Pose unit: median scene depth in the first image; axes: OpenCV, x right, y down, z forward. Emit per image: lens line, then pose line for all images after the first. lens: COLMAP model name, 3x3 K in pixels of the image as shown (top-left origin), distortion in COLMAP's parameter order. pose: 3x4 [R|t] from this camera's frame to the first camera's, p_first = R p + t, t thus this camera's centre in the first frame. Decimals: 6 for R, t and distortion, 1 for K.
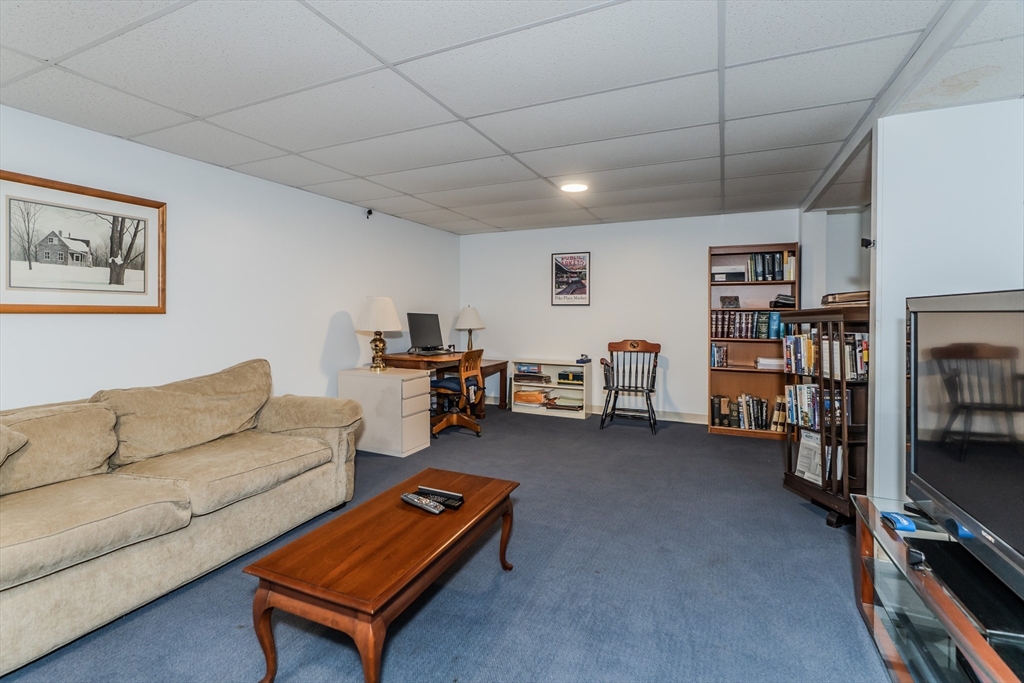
lens RADIAL K [[486.8, 0, 490.7], [0, 486.8, 320.1], [0, 0, 1]] dist [-0.004273, 0.000077]
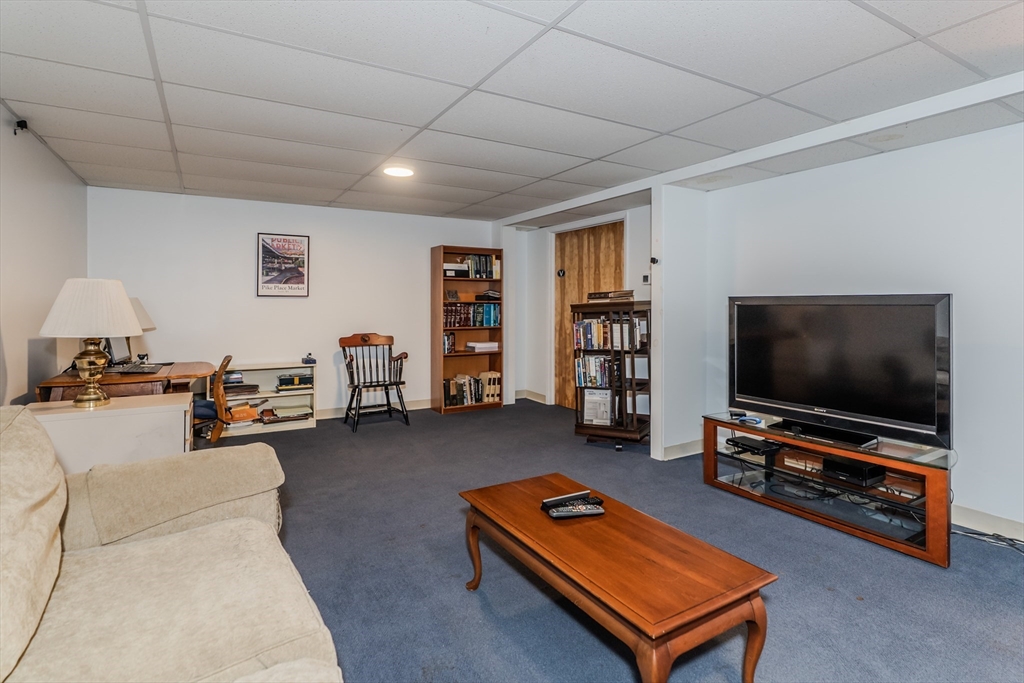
lens RADIAL K [[504.6, 0, 509.0], [0, 504.6, 307.1], [0, 0, 1]] dist [-0.000669, 0.000500]
pose [[0.569598, -0.006189, 0.821900, -0.376262], [0.014734, 0.999888, -0.002682, -0.004693], [-0.821791, 0.013638, 0.569625, 0.207598]]
